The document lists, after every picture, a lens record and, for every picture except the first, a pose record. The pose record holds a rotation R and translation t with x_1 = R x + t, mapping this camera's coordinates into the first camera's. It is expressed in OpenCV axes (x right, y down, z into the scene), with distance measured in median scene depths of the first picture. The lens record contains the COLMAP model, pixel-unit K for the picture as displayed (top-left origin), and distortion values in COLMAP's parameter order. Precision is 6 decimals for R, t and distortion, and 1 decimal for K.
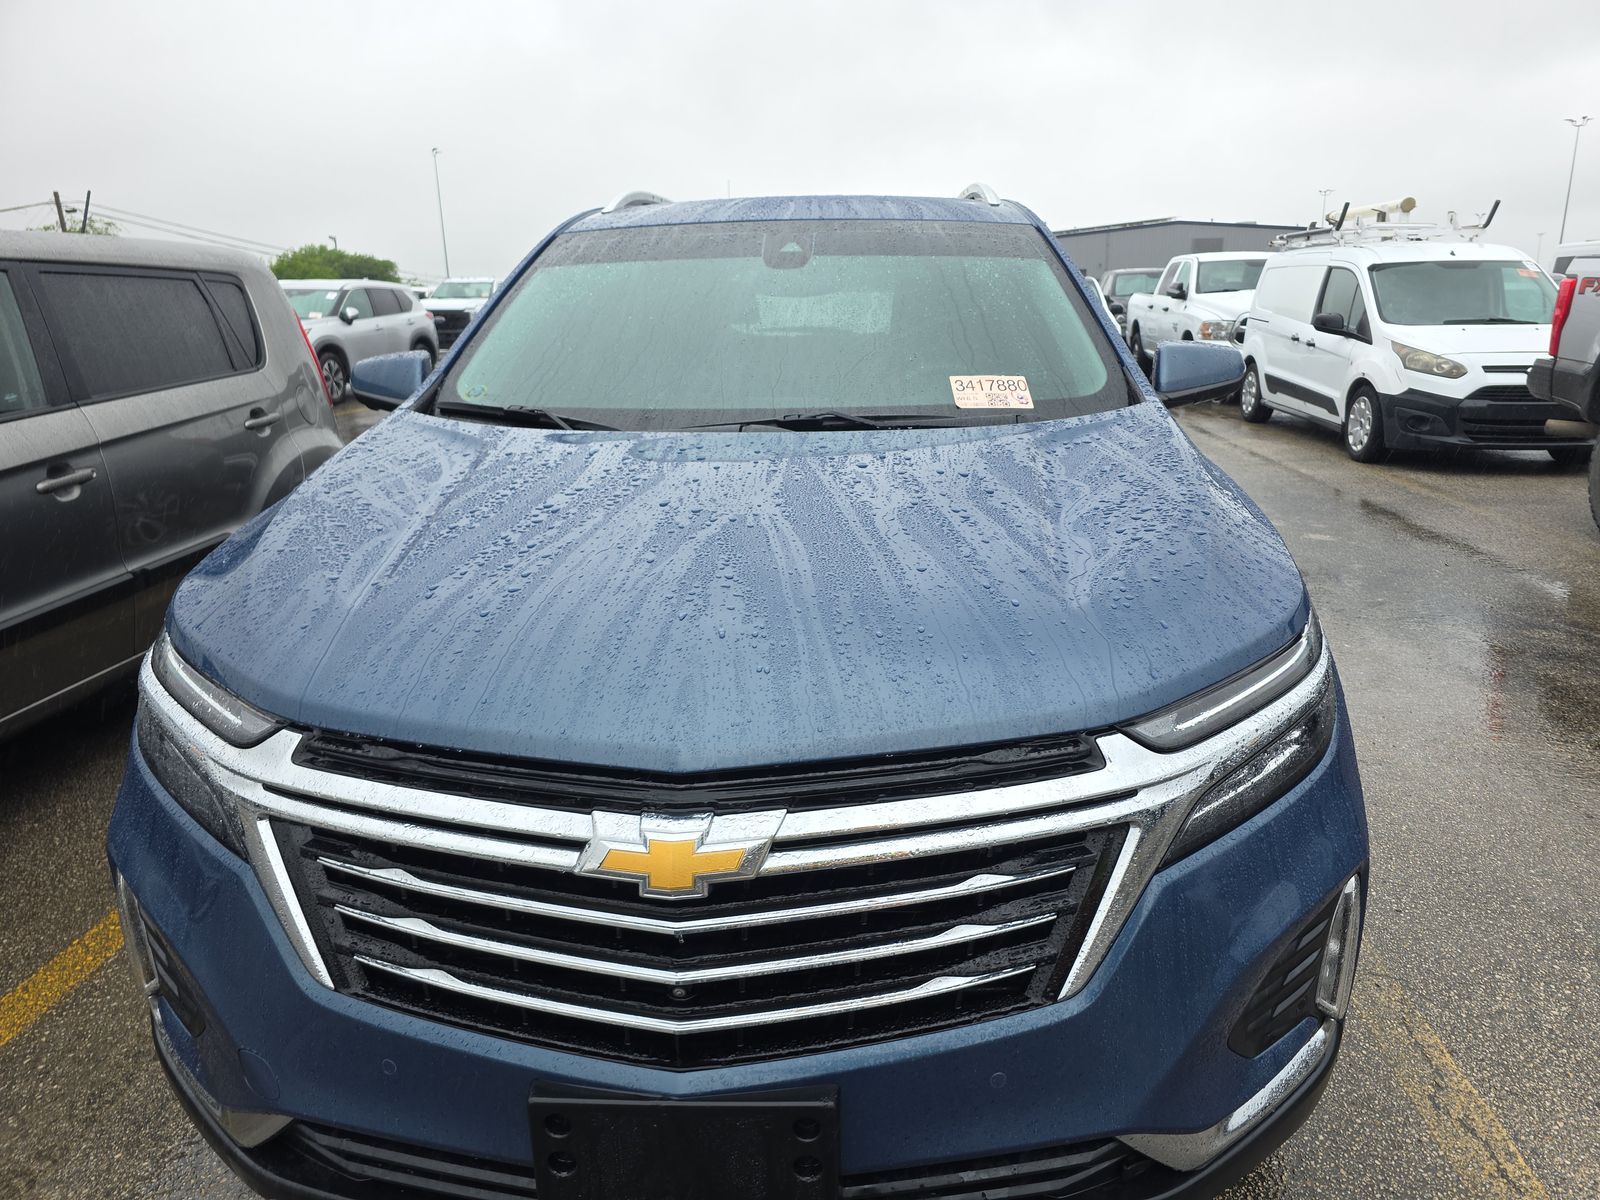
lens RADIAL K [[1079.1, 0, 807.1], [0, 1079.1, 610.0], [0, 0, 1]] dist [0.031171, 0.002895]
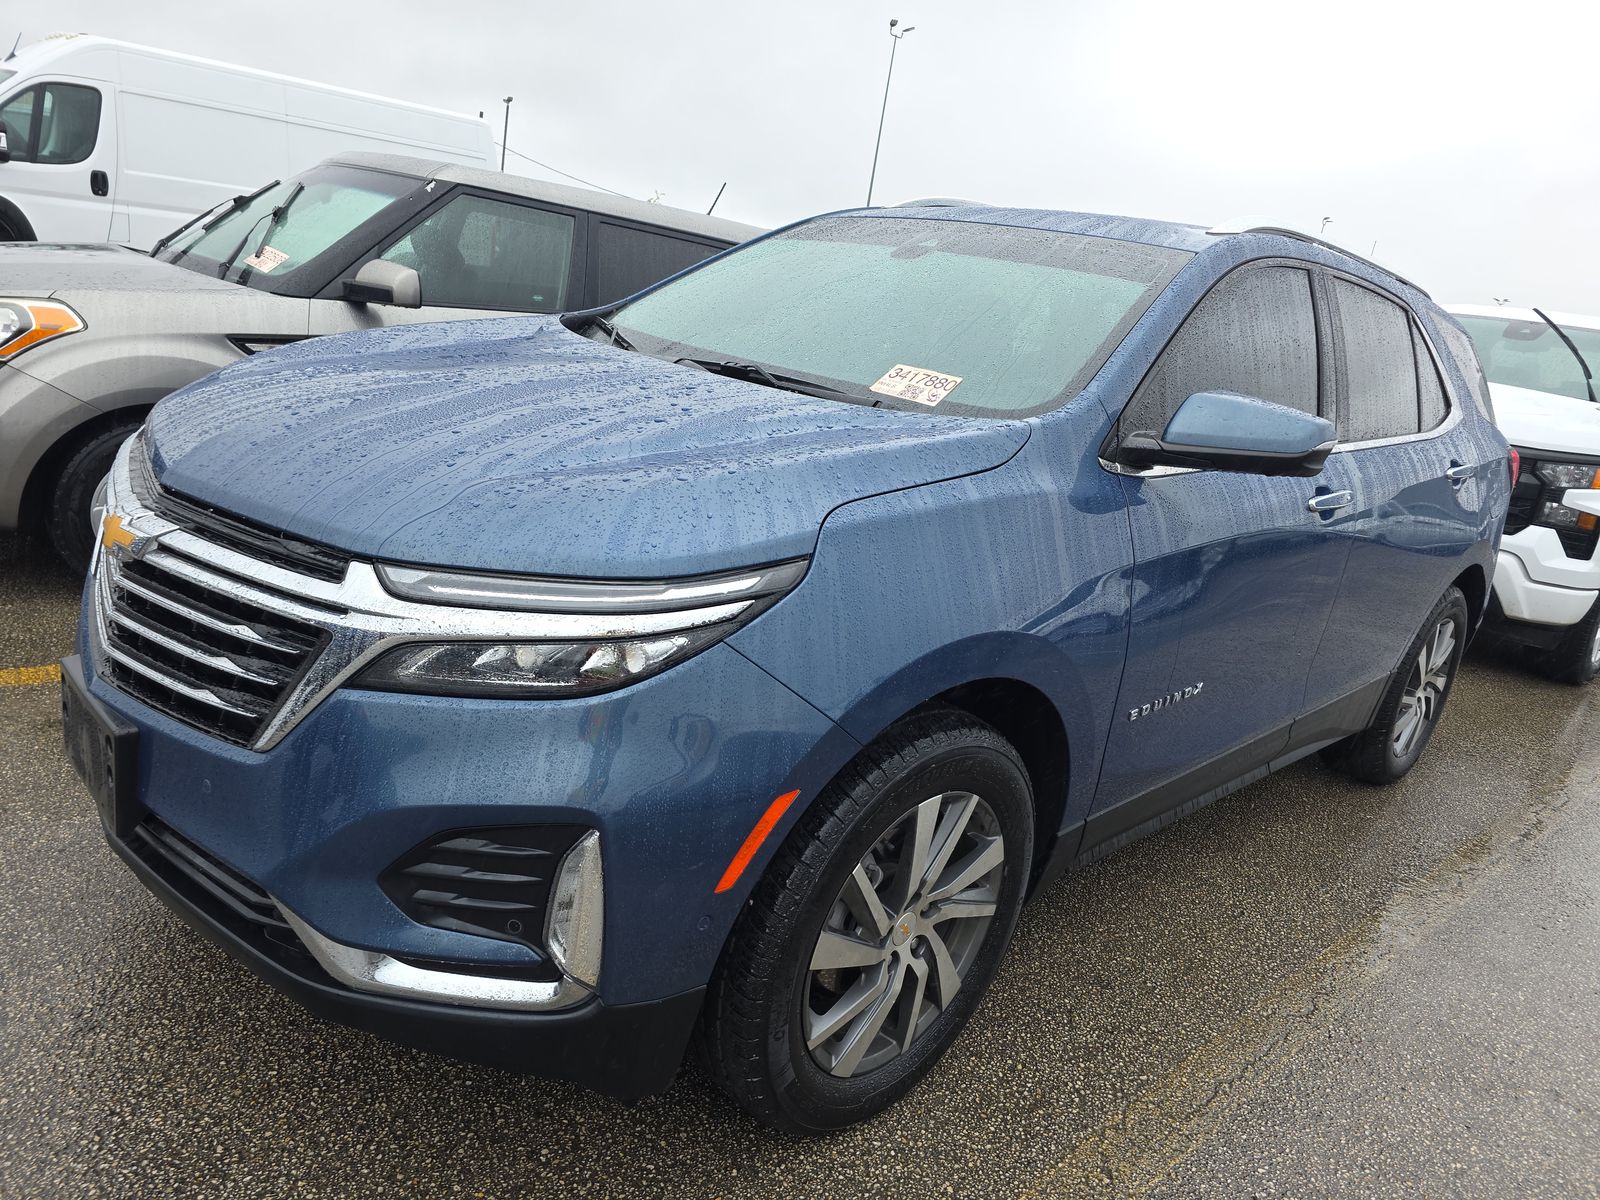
lens RADIAL K [[1079.1, 0, 814.2], [0, 1079.1, 597.0], [0, 0, 1]] dist [0.031171, 0.002895]
pose [[0.726523, 0.308786, -0.613853, 0.806589], [-0.346722, 0.936016, 0.060482, -0.052608], [0.593252, 0.168895, 0.787100, 0.225058]]
